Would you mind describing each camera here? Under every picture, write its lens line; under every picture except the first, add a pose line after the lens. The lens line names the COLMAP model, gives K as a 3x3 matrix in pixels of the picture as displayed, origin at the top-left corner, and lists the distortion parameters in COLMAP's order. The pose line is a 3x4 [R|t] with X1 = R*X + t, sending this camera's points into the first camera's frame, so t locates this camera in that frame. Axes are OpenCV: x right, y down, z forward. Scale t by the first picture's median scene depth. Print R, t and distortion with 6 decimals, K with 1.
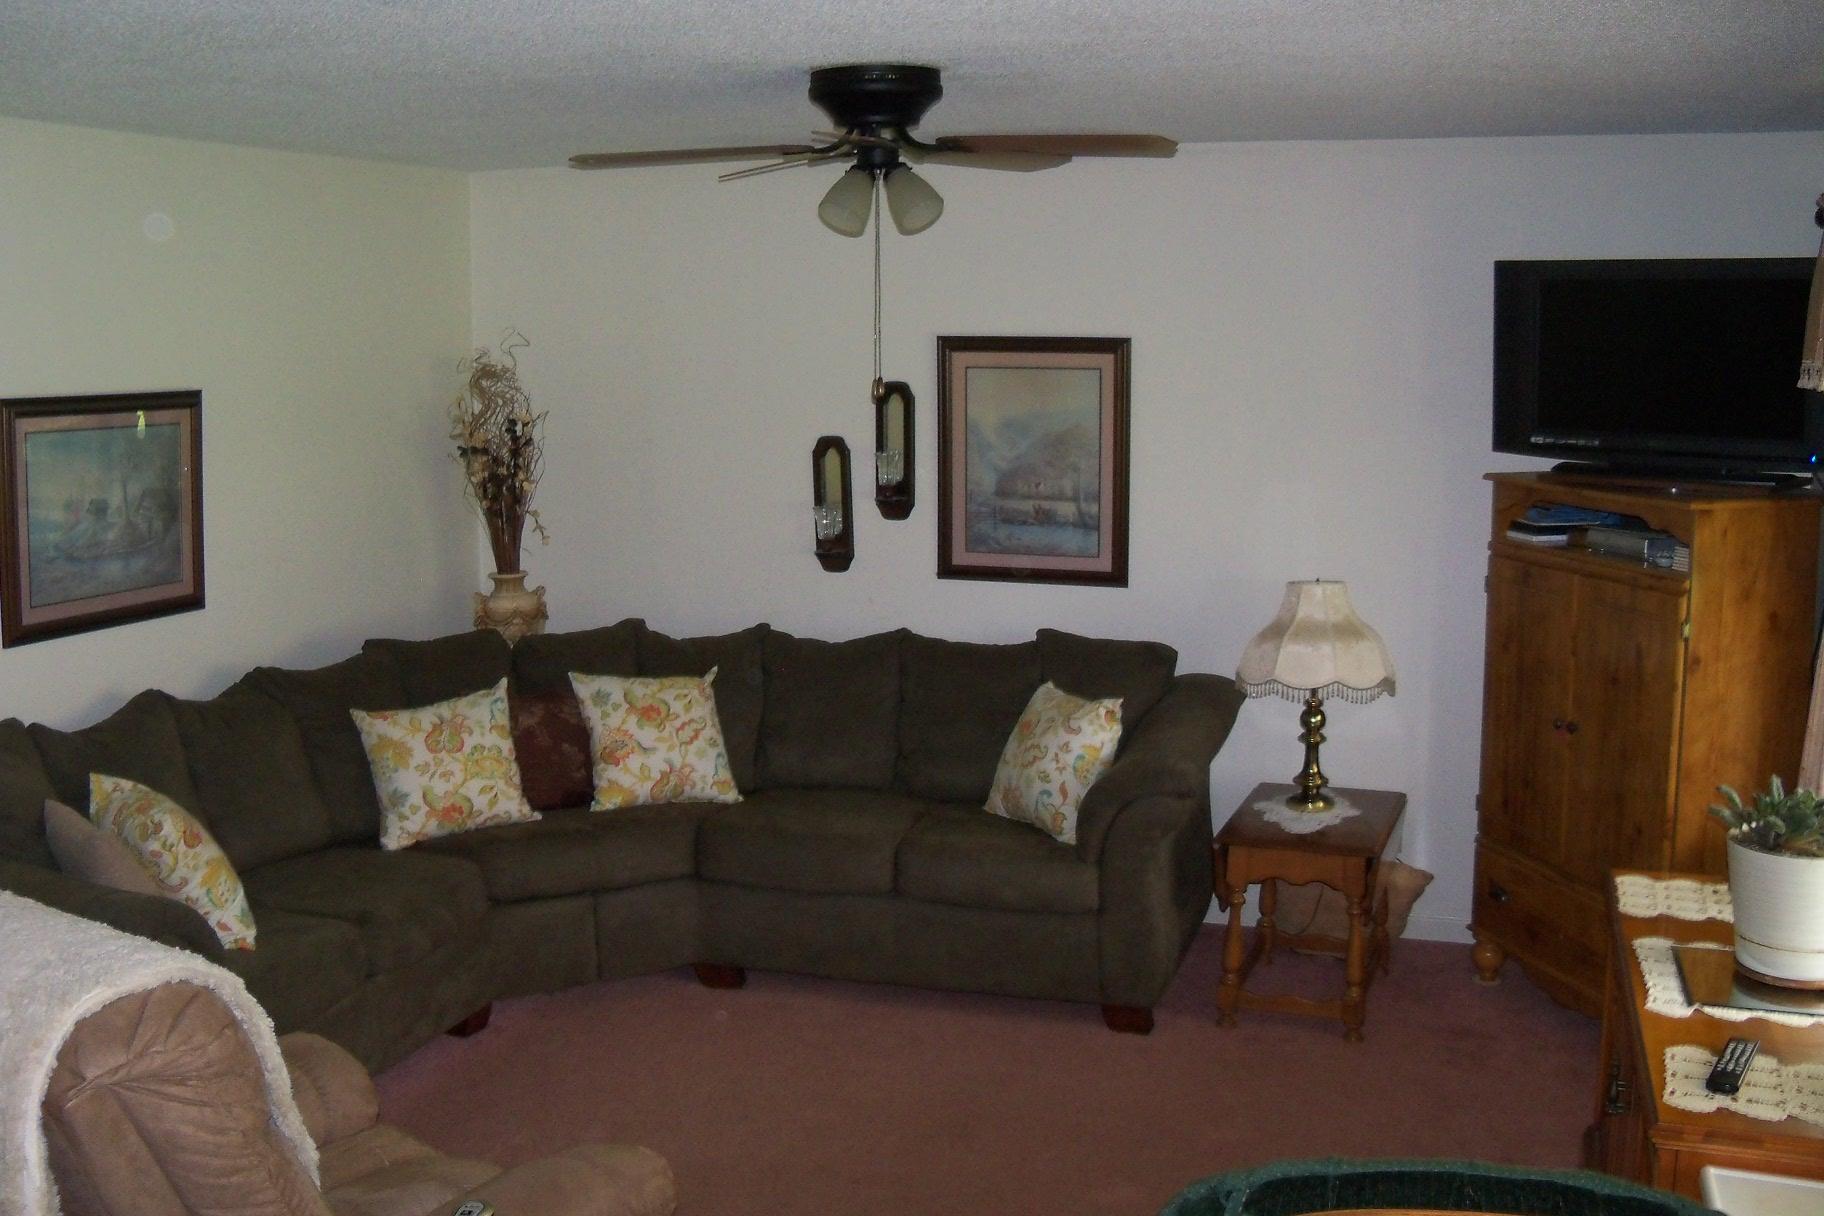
lens RADIAL K [[1904.5, 0, 905.0], [0, 1904.5, 571.1], [0, 0, 1]] dist [-0.225324, 0.277927]
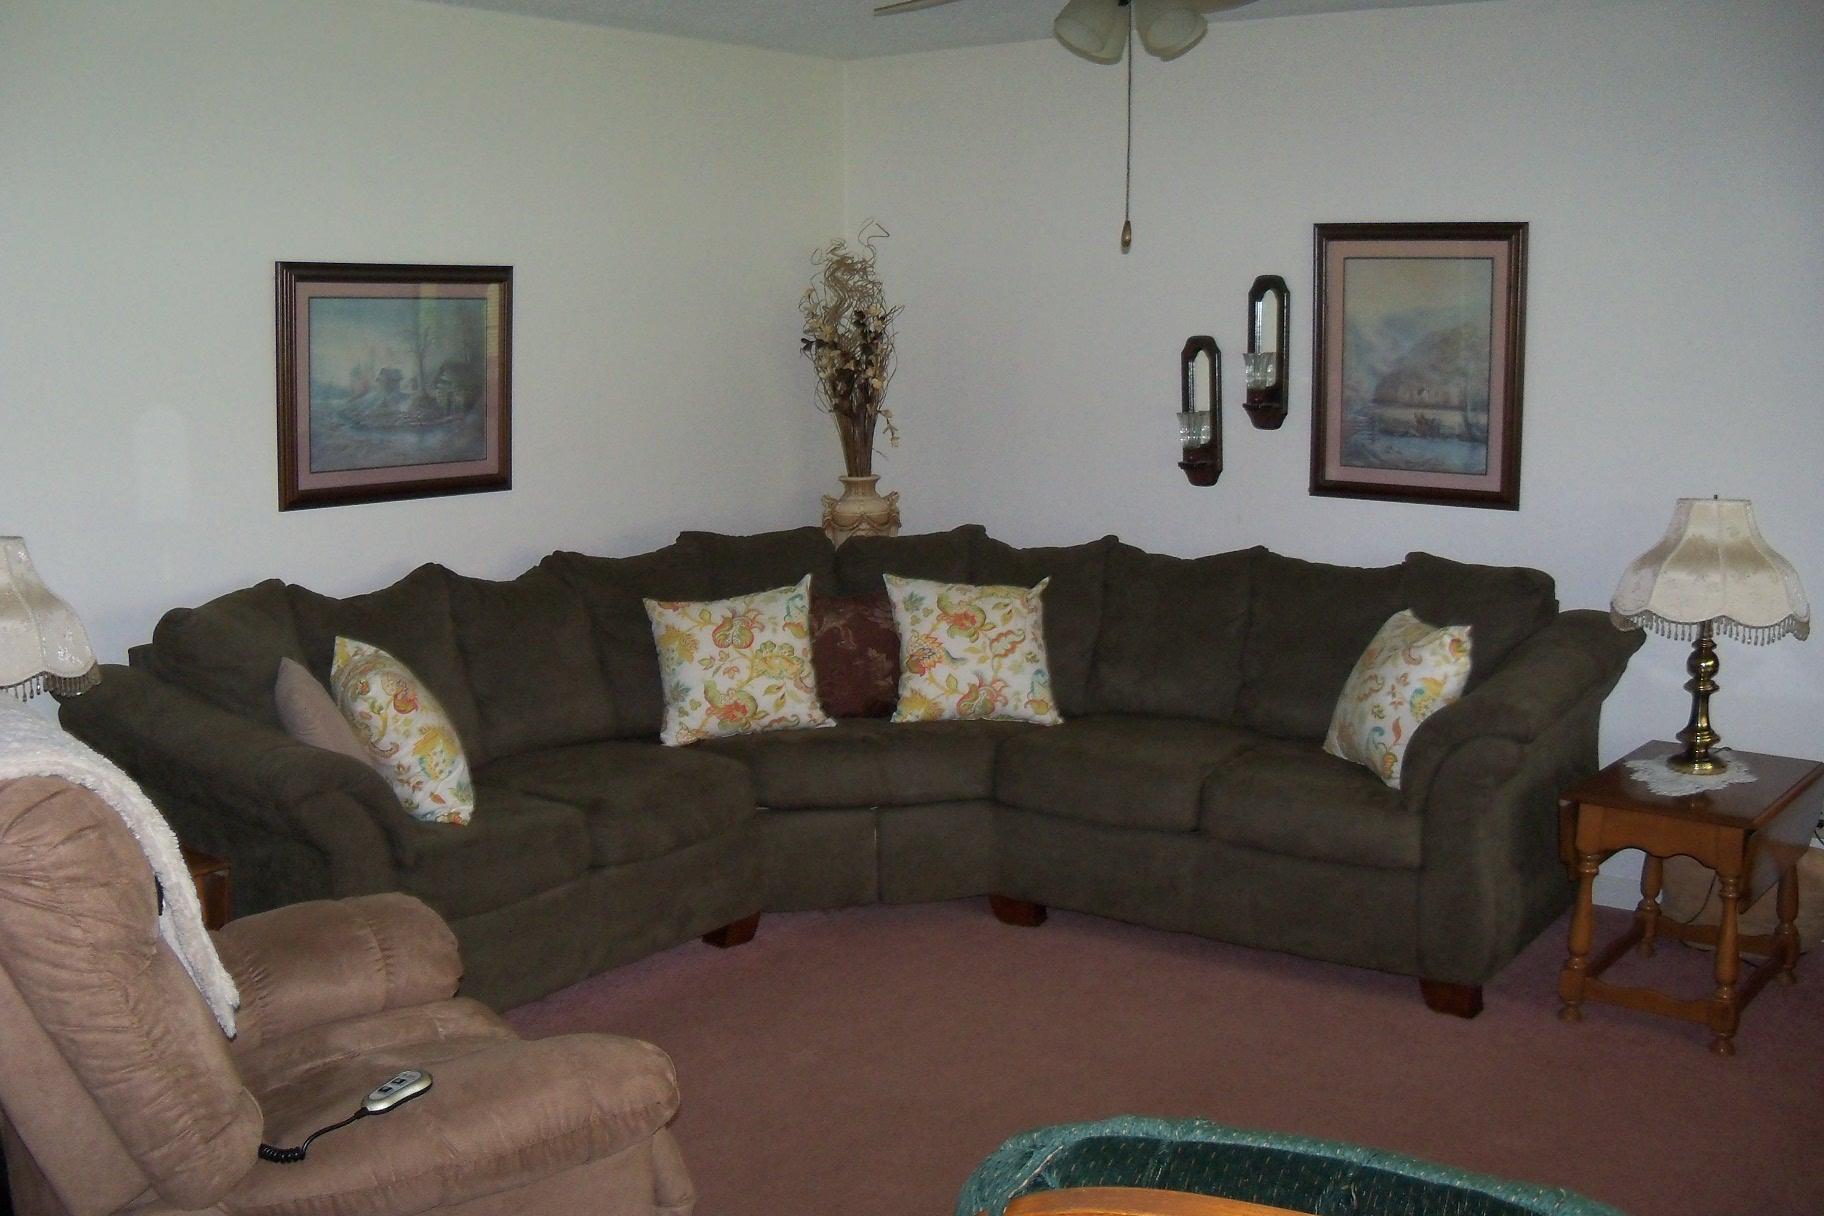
lens RADIAL K [[1904.5, 0, 905.0], [0, 1904.5, 571.1], [0, 0, 1]] dist [-0.225324, 0.277927]
pose [[0.952166, 0.044054, -0.302388, 0.122201], [-0.040805, 0.999022, 0.017057, 0.037289], [0.302844, -0.003902, 0.953032, 0.111496]]
